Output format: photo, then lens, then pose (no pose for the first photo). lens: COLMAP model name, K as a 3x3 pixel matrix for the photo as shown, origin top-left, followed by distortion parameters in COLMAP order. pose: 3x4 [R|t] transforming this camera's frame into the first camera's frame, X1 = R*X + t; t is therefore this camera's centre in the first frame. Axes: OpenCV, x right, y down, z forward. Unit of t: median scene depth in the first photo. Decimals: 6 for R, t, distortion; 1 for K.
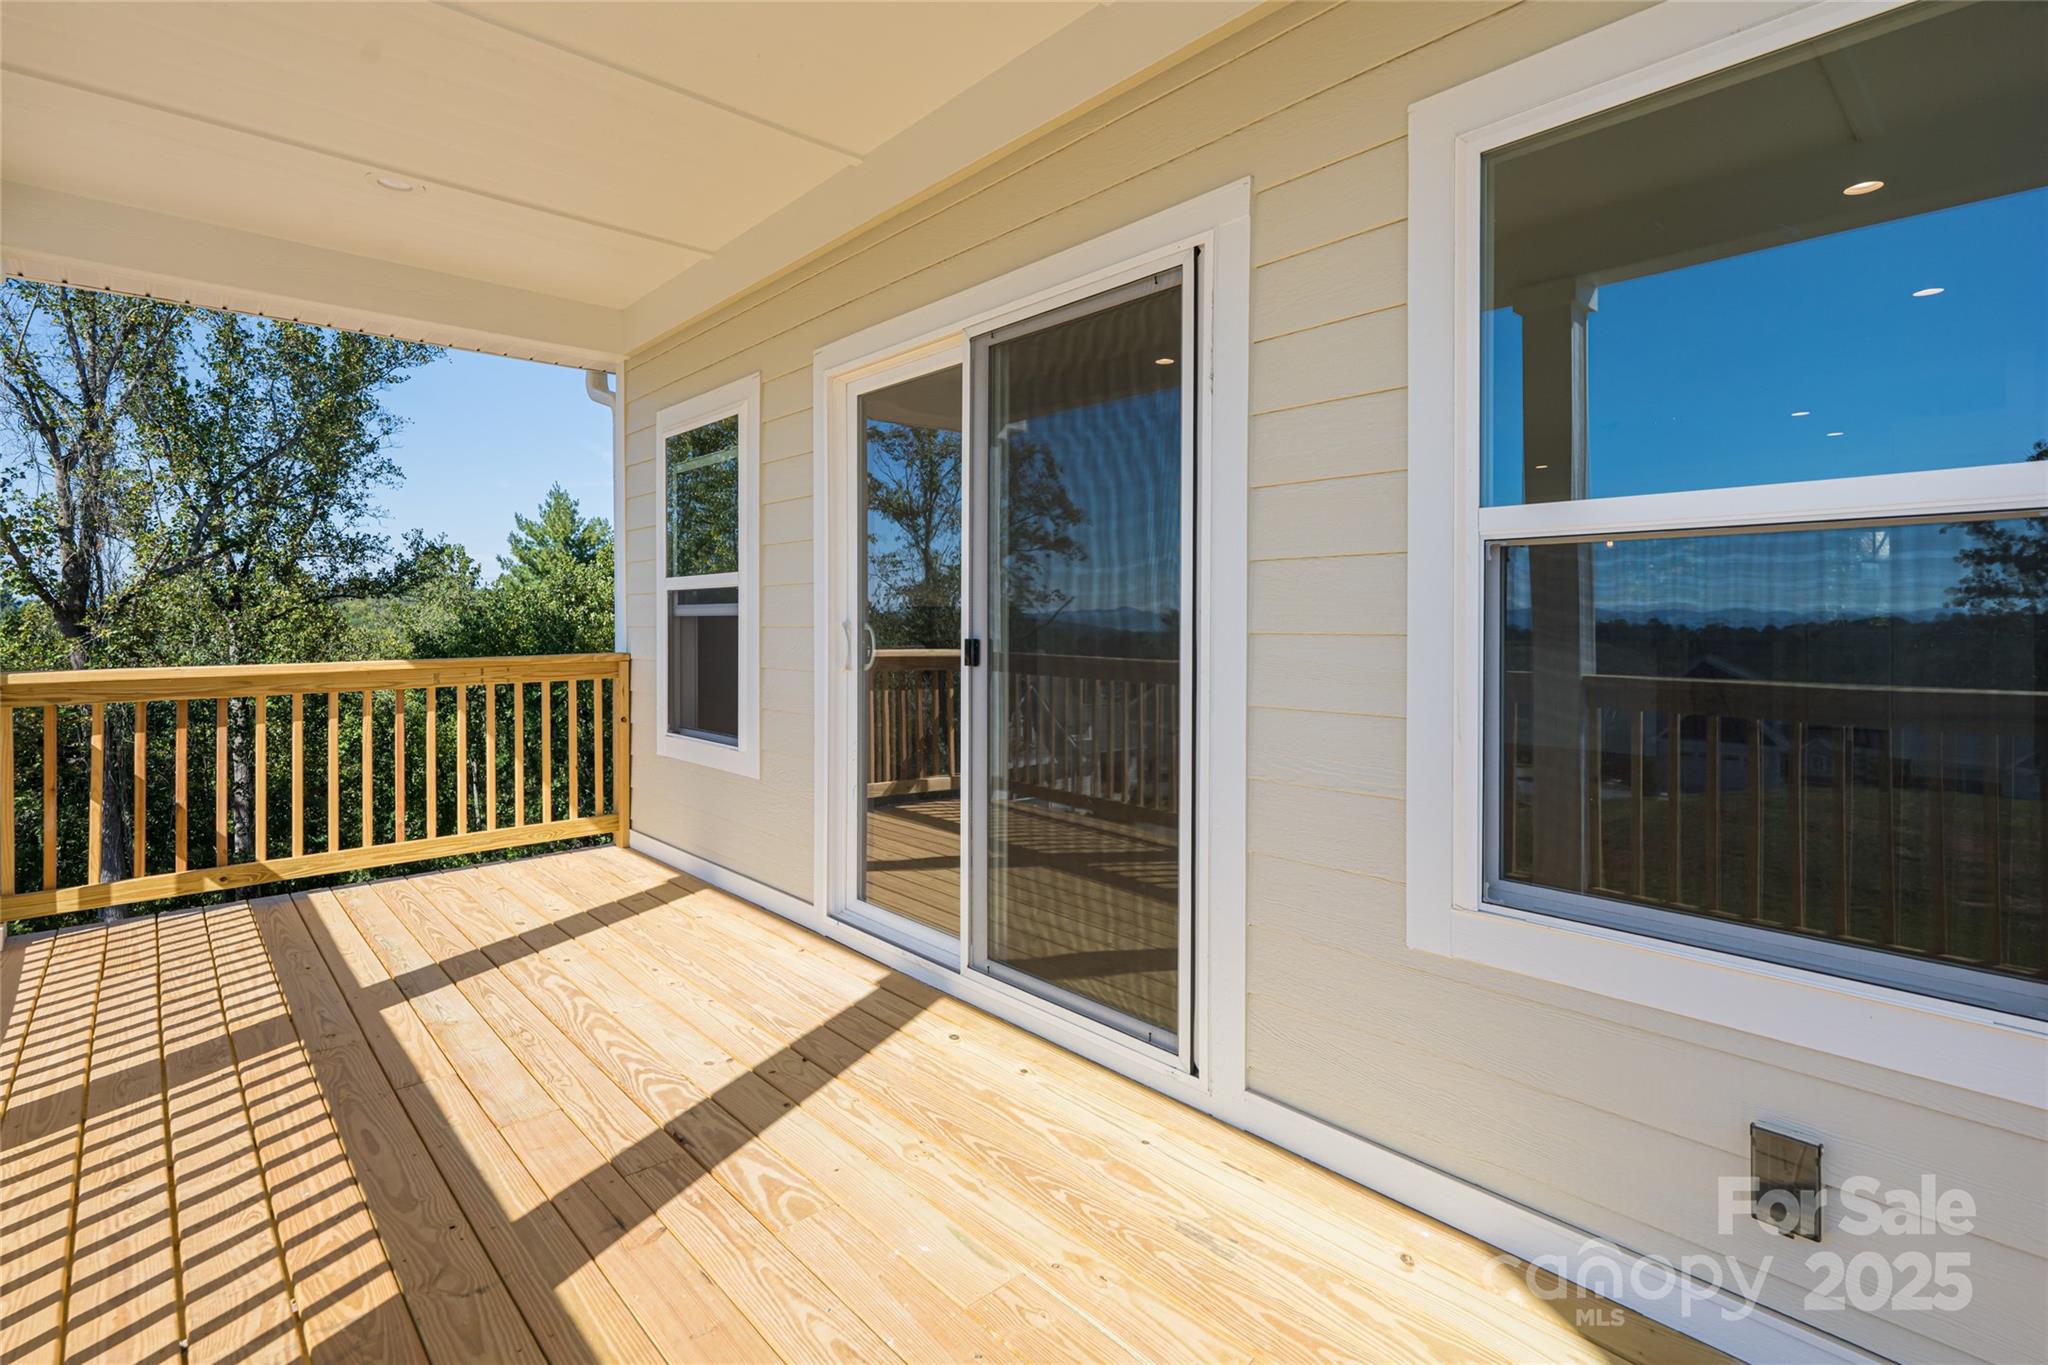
lens RADIAL K [[993.6, 0, 1026.9], [0, 993.6, 622.9], [0, 0, 1]] dist [-0.000051, 0.000578]
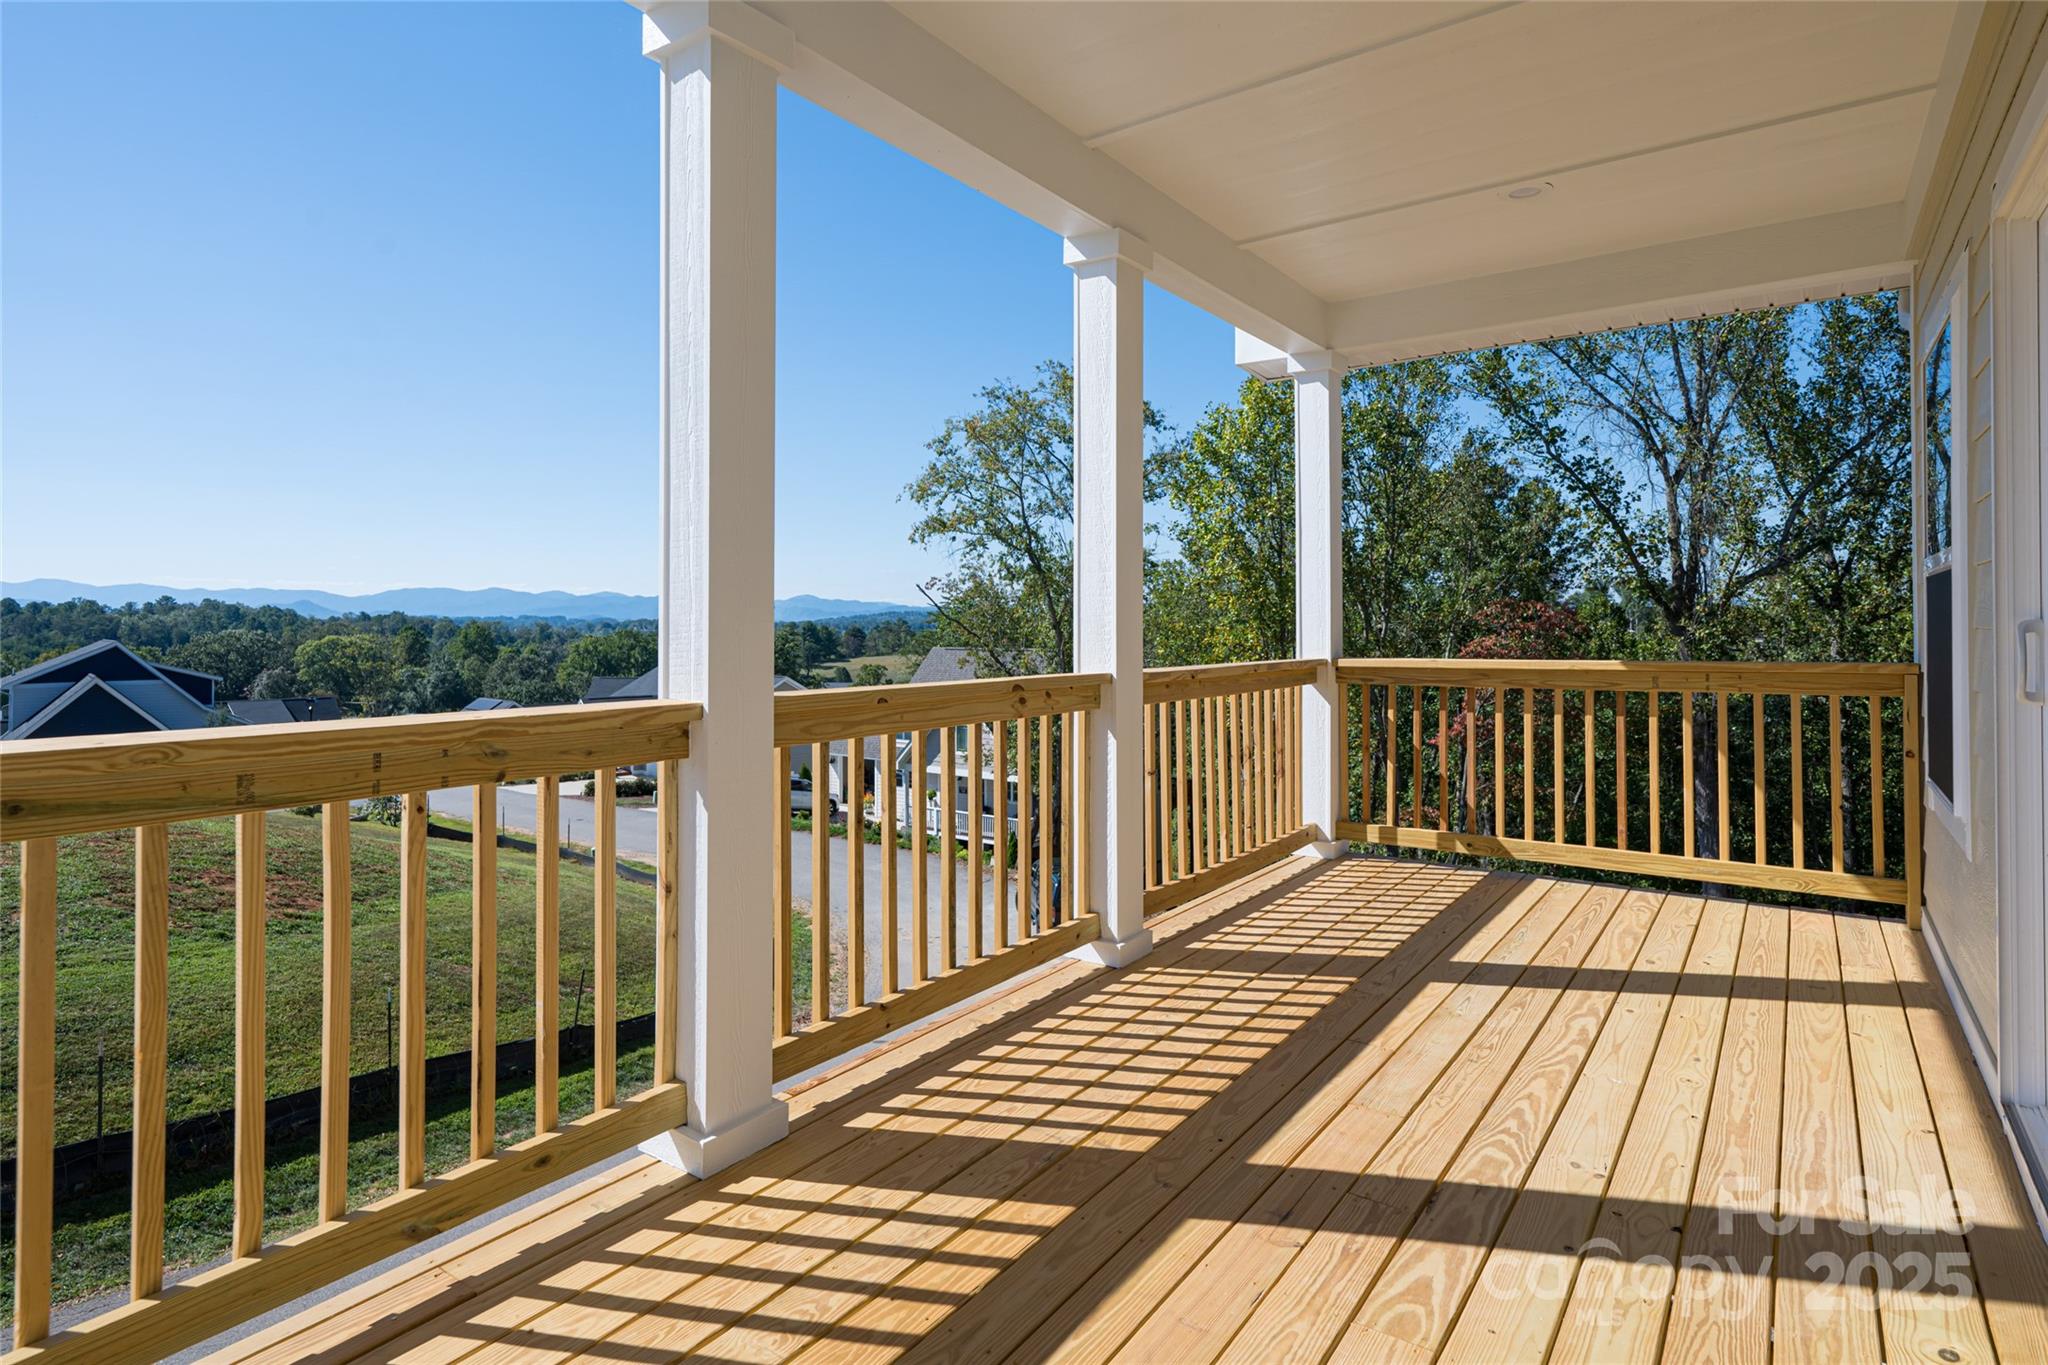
lens RADIAL K [[1043.2, 0, 1022.5], [0, 1043.2, 617.8], [0, 0, 1]] dist [0.004331, 0.000475]
pose [[0.201870, -0.005237, -0.979398, 0.220959], [0.000194, 0.999986, -0.005307, 0.000830], [0.979412, 0.000881, 0.201869, 0.201758]]
